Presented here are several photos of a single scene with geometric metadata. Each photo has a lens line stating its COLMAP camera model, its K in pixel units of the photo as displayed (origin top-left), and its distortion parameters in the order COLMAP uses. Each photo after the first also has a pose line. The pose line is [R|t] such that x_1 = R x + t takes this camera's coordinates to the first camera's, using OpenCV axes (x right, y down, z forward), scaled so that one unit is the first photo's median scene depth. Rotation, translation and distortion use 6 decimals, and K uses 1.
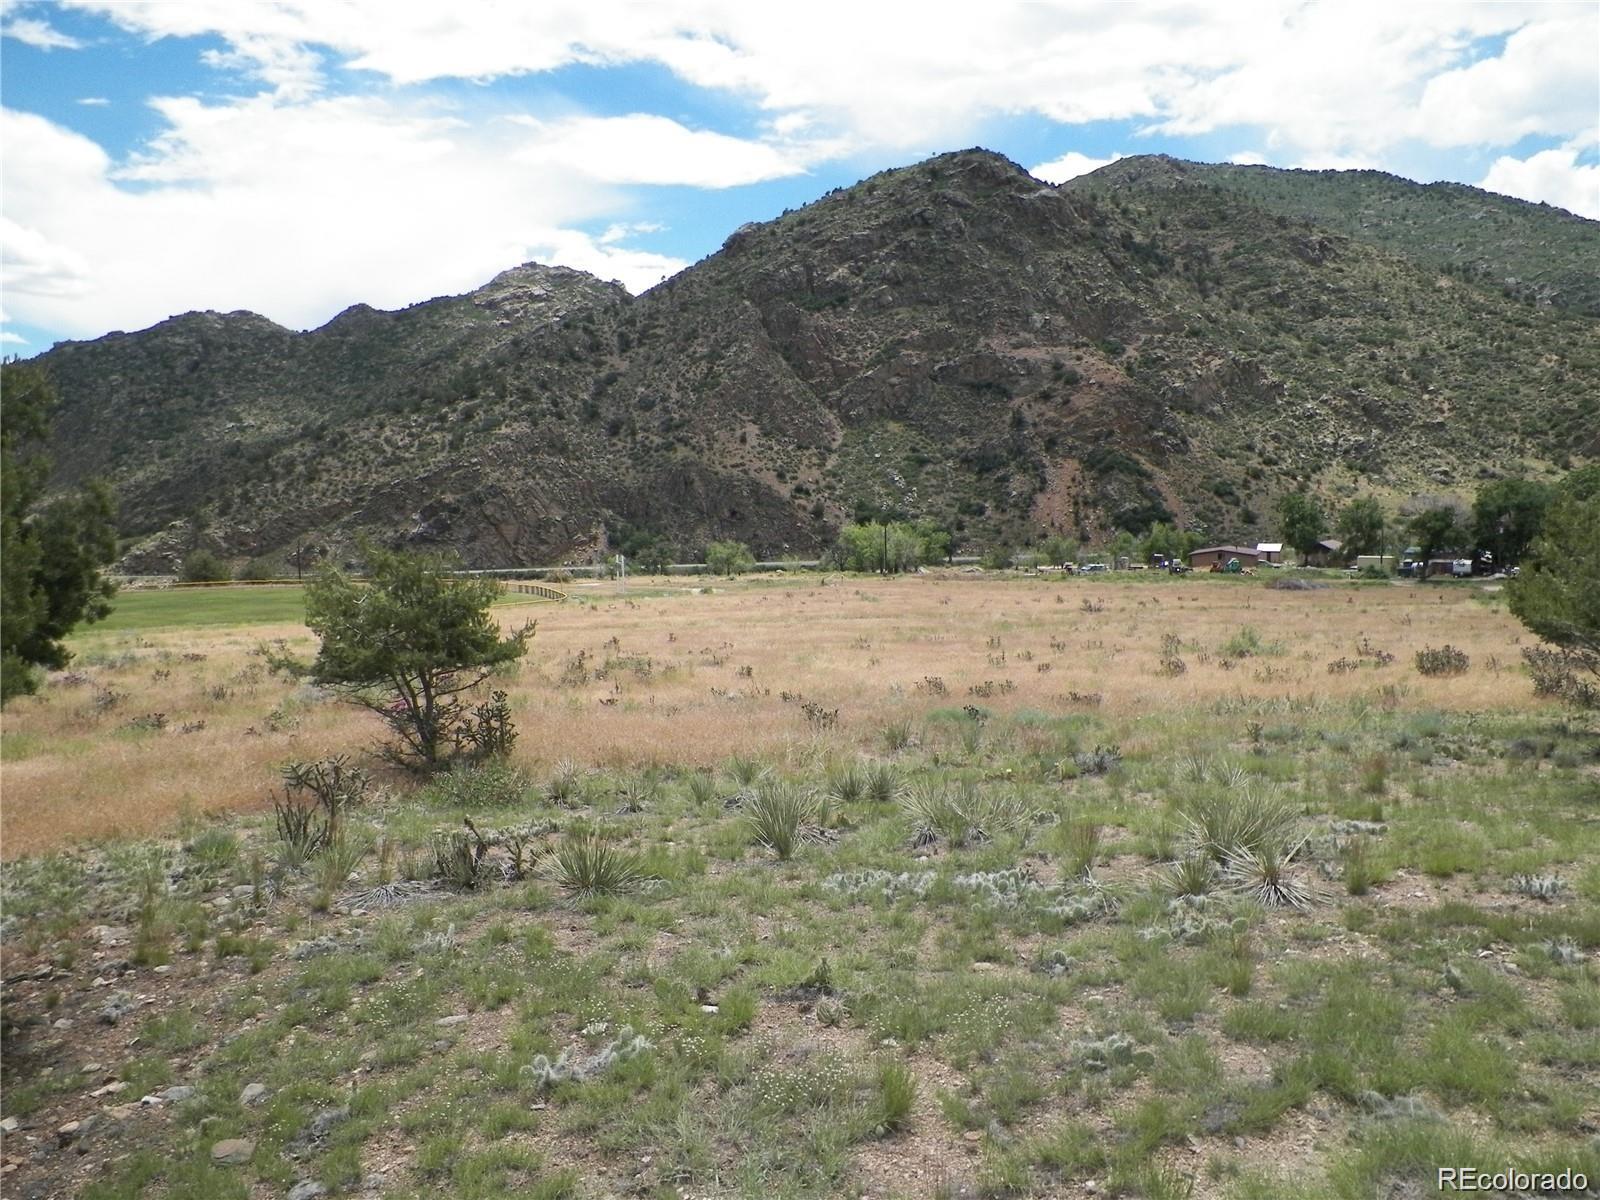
lens RADIAL K [[1190.9, 0, 792.4], [0, 1190.9, 594.1], [0, 0, 1]] dist [-0.000474, 0.000242]
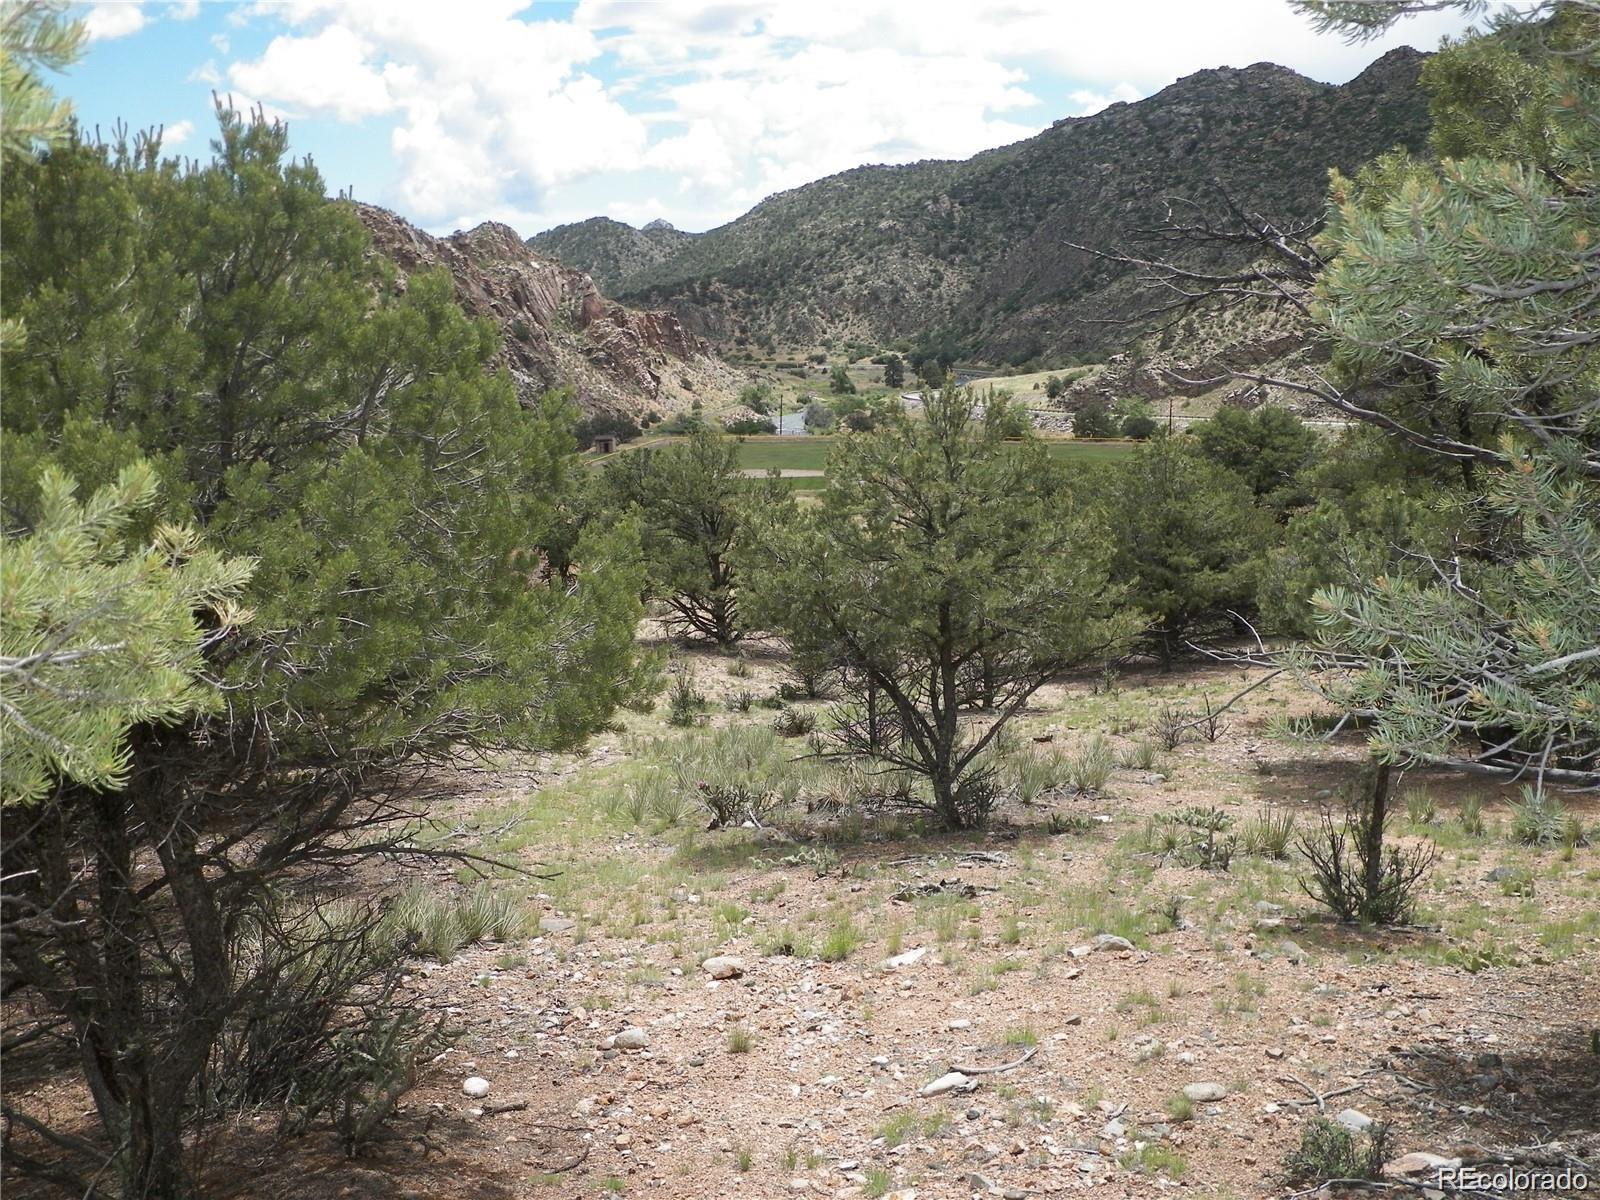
lens RADIAL K [[1650.3, 0, 806.7], [0, 1650.3, 602.0], [0, 0, 1]] dist [0.011152, 0.000000]
pose [[0.762726, 0.118932, -0.635692, 0.125594], [-0.051145, 0.990959, 0.124033, -0.016364], [0.644697, -0.062091, 0.761913, -0.132061]]
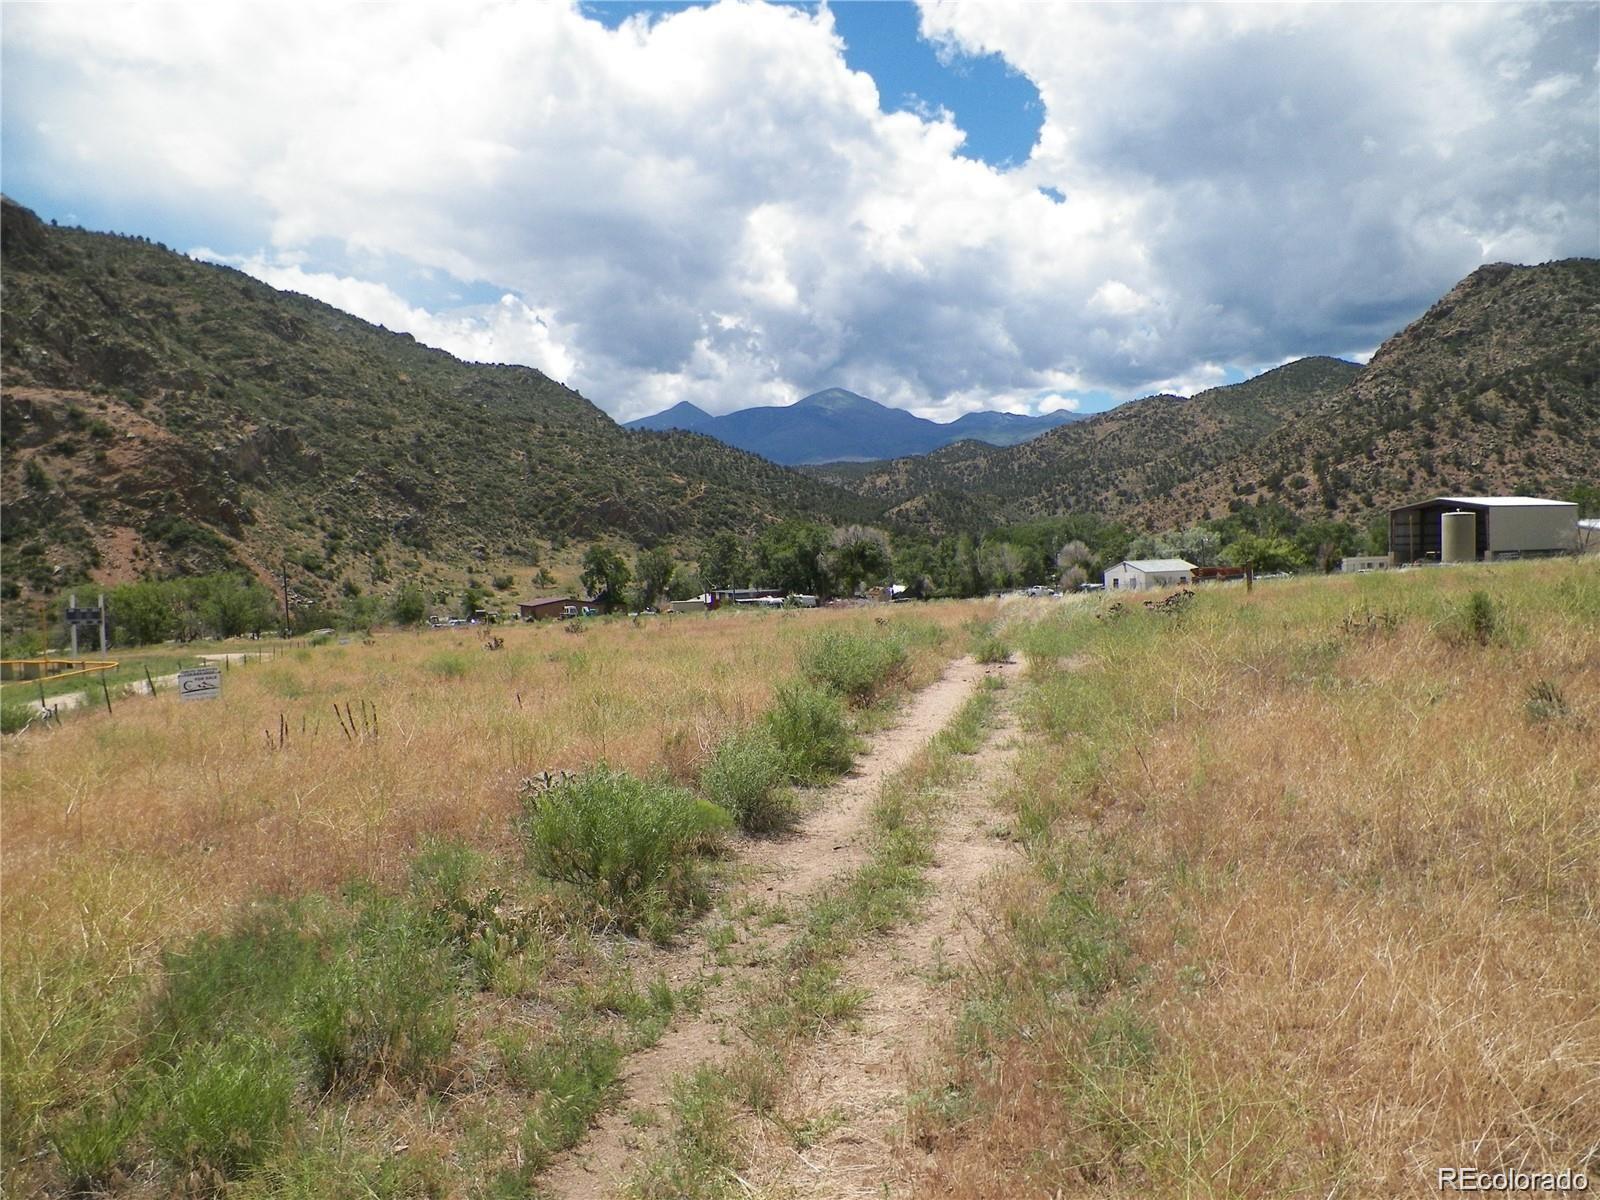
lens RADIAL K [[1190.9, 0, 797.6], [0, 1190.9, 602.1], [0, 0, 1]] dist [-0.000474, 0.000242]
pose [[0.587894, -0.027383, 0.808475, -0.134796], [0.091463, 0.995268, -0.032799, 0.005056], [-0.803751, 0.093227, 0.587616, 0.143826]]
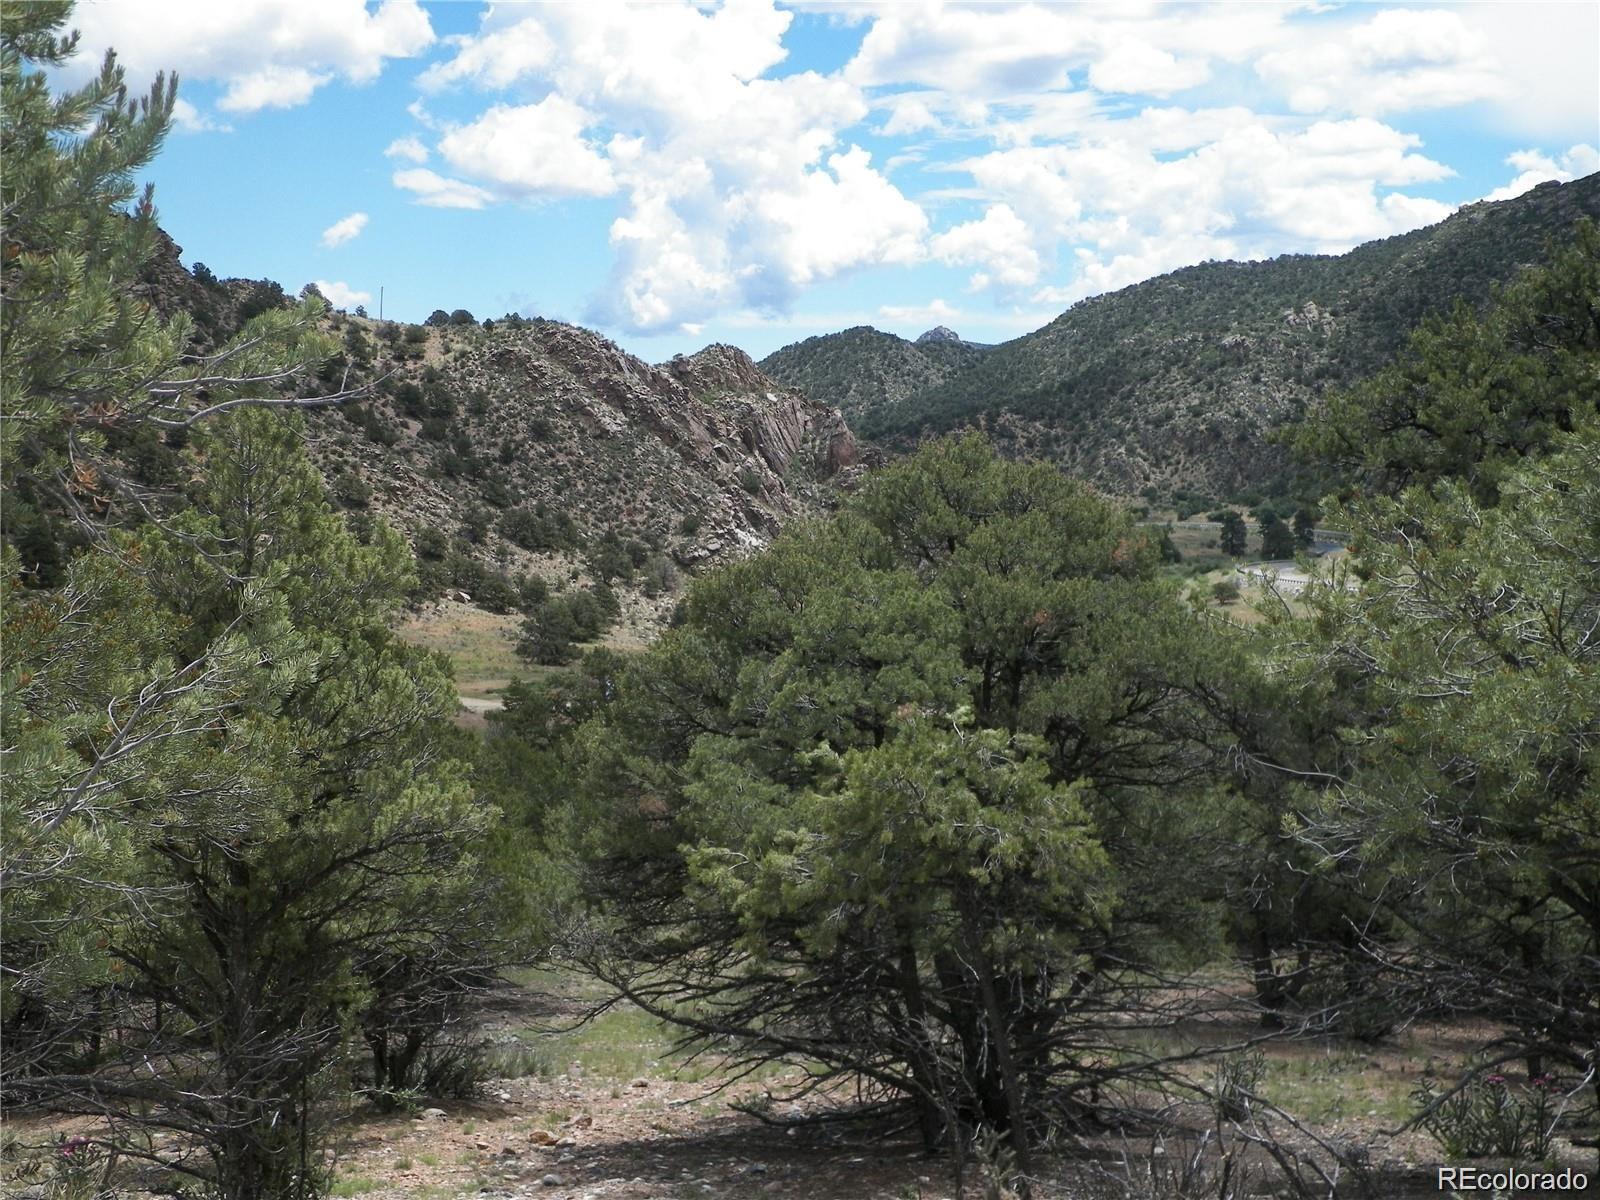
lens RADIAL K [[2191.3, 0, 791.4], [0, 2191.3, 596.1], [0, 0, 1]] dist [-0.009773, 0.000000]
pose [[0.653681, 0.066735, -0.753822, 0.162825], [-0.067788, 0.997263, 0.029504, -0.025151], [0.753728, 0.031814, 0.656416, -0.155814]]
